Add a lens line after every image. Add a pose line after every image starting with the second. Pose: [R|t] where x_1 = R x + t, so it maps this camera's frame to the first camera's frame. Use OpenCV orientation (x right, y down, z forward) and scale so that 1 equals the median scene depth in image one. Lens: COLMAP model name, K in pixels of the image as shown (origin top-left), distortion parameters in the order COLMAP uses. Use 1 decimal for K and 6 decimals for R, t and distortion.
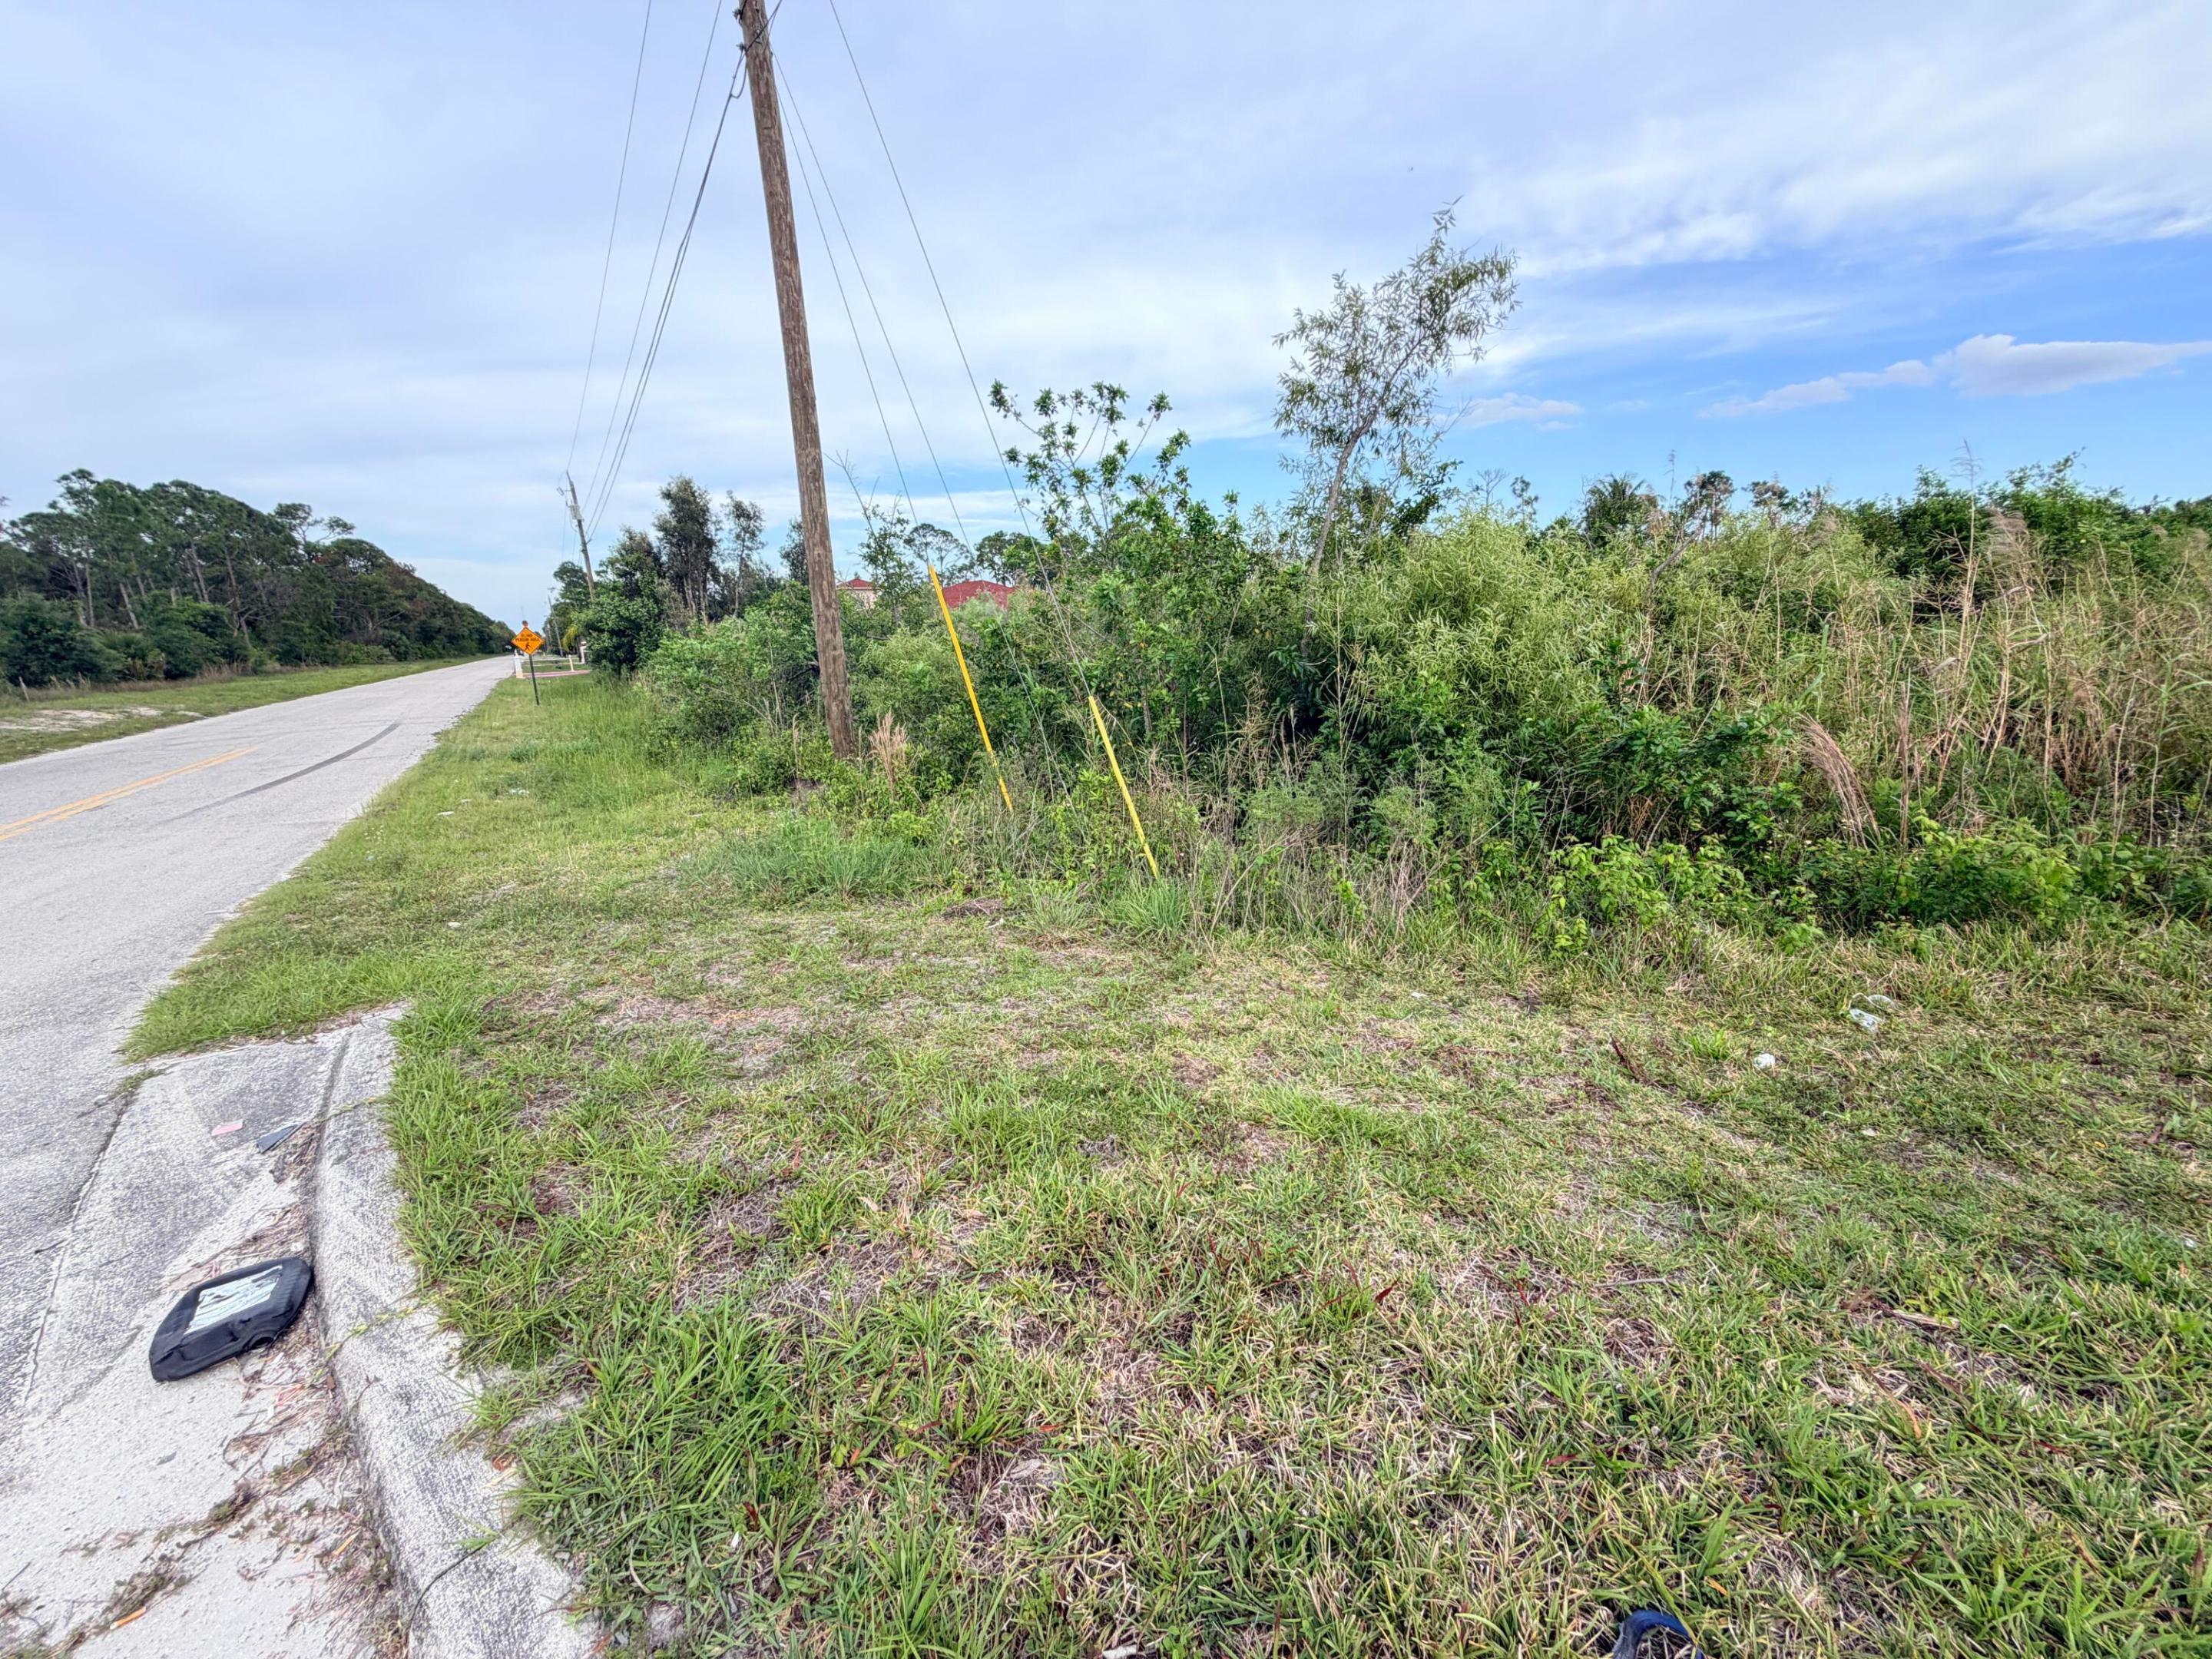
lens RADIAL K [[877.5, 0, 1048.8], [0, 877.5, 841.2], [0, 0, 1]] dist [0.009978, 0.000148]
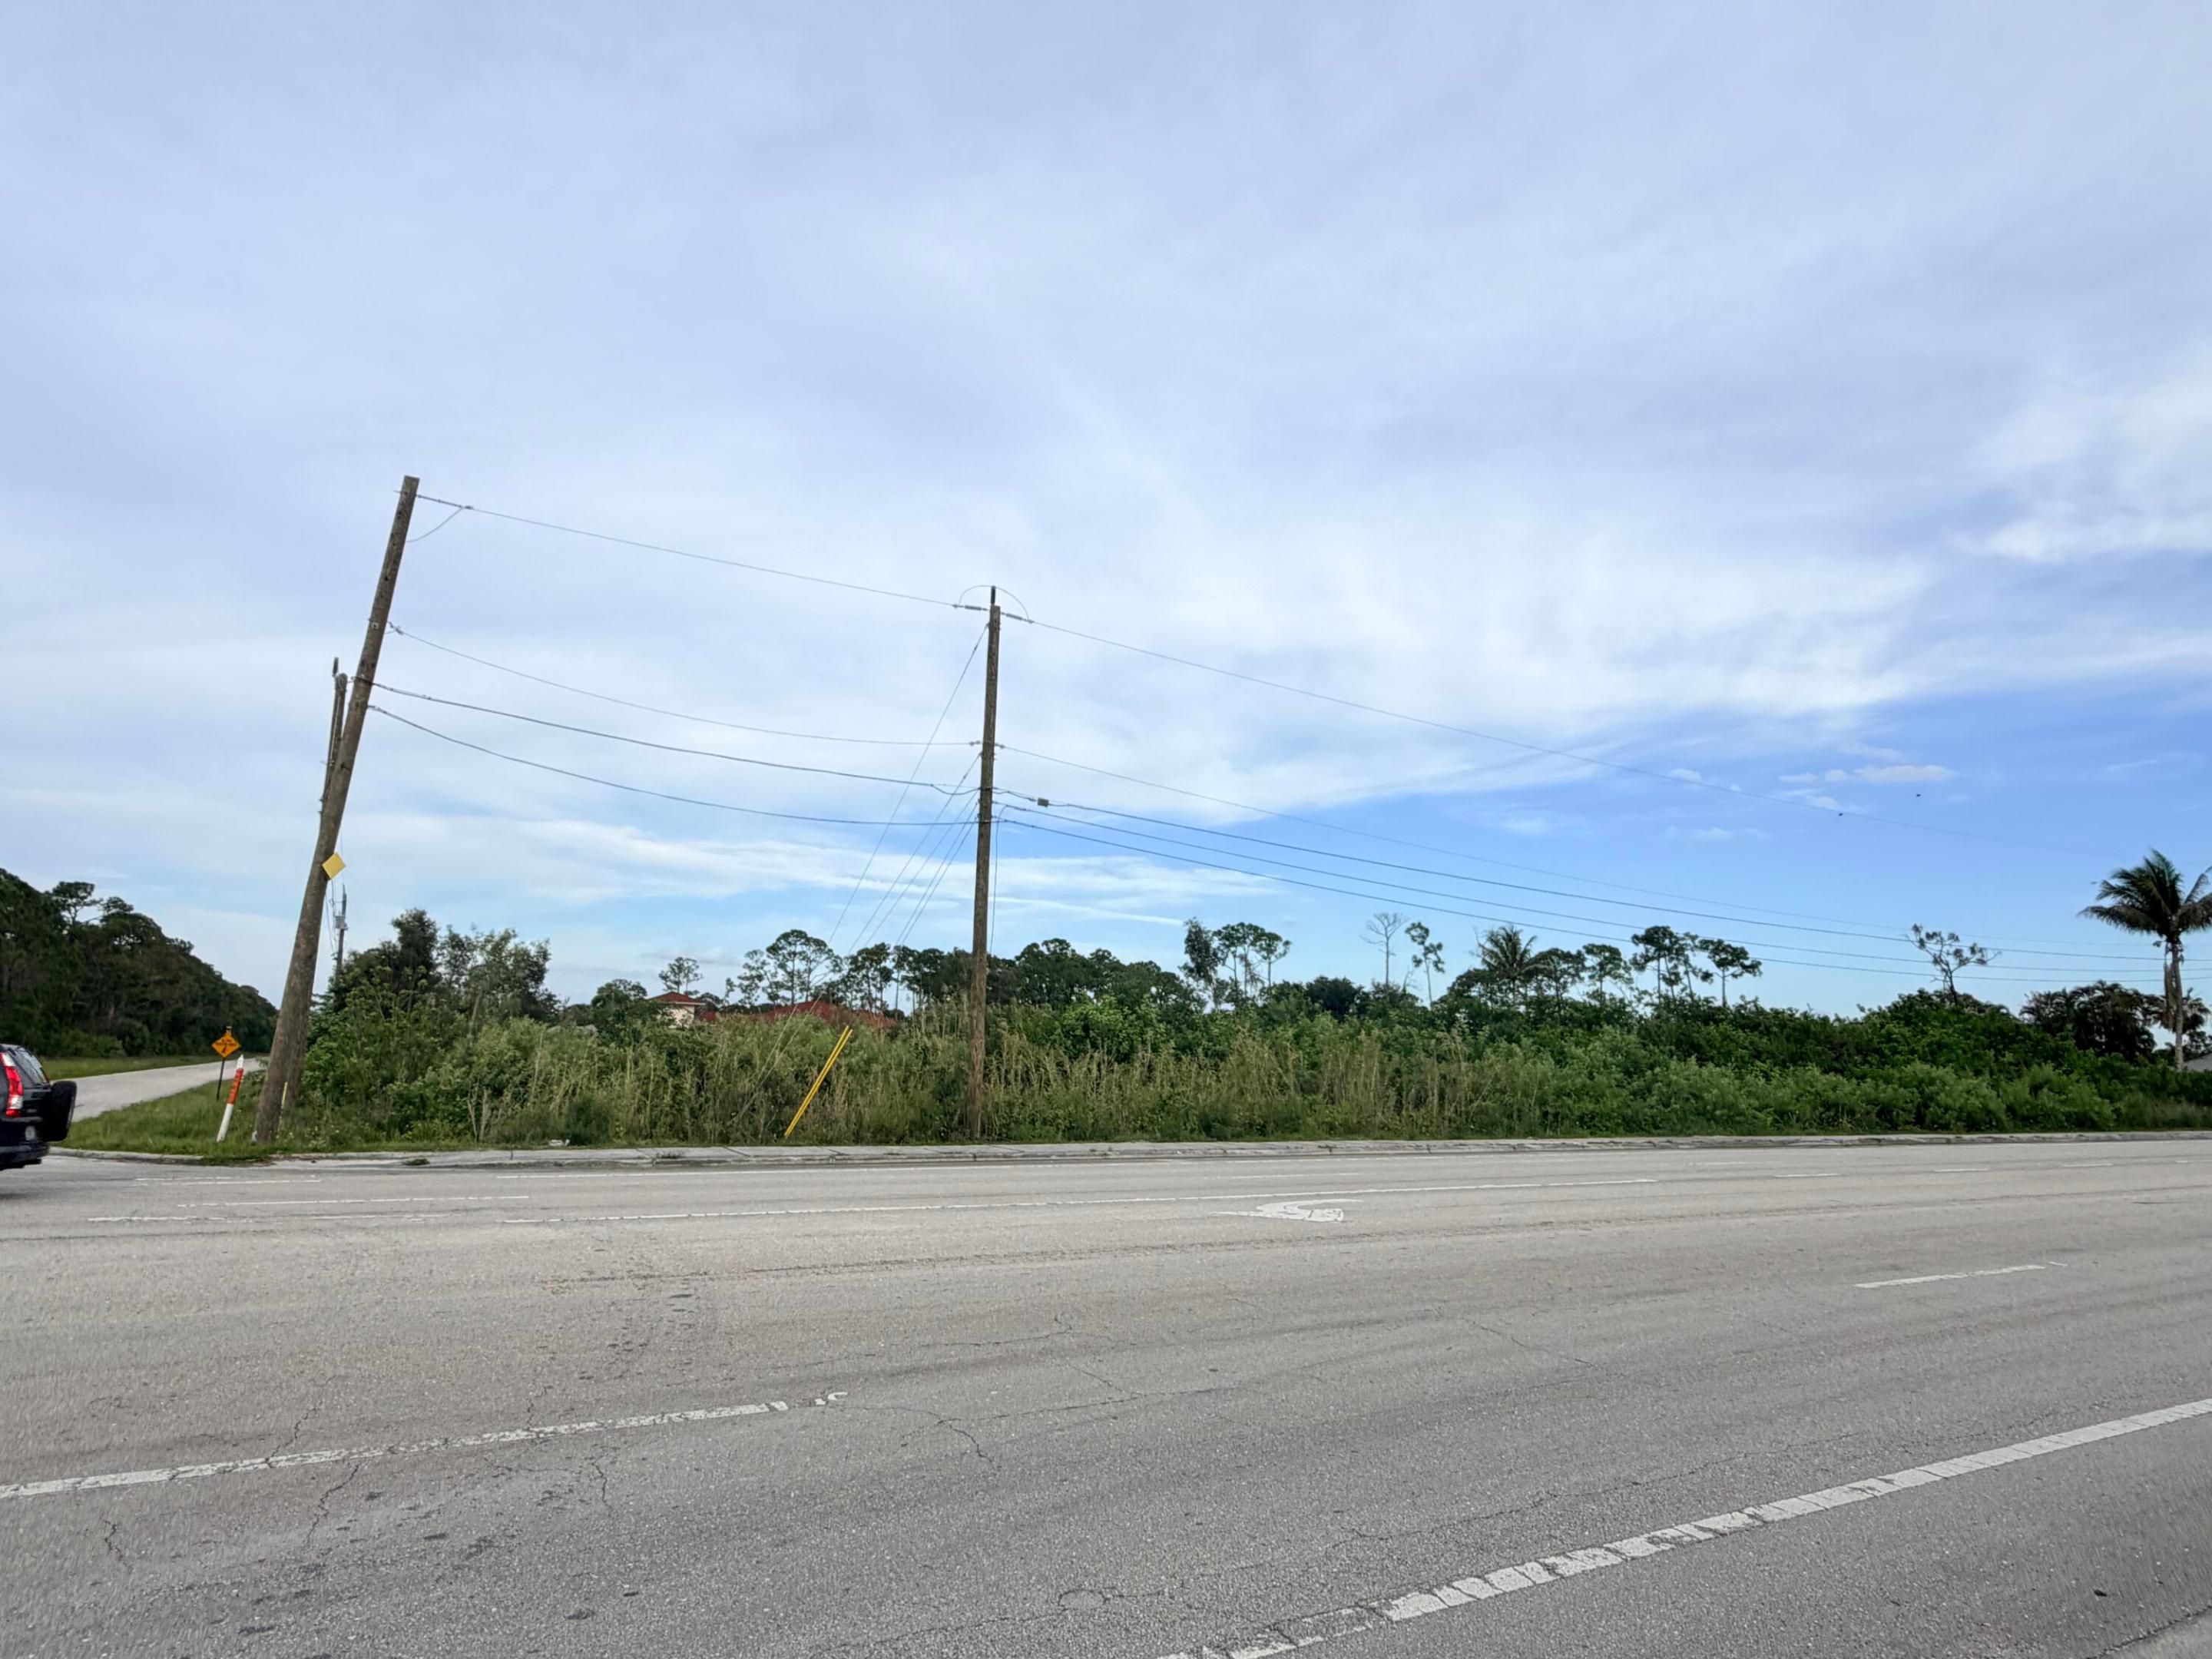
lens RADIAL K [[1263.6, 0, 1106.0], [0, 1263.6, 829.5], [0, 0, 1]] dist [-0.002360, -0.001122]
pose [[0.998512, 0.054331, 0.004611, 0.206188], [-0.047854, 0.913723, -0.403509, 0.046919], [-0.026136, 0.402688, 0.914964, -0.248425]]
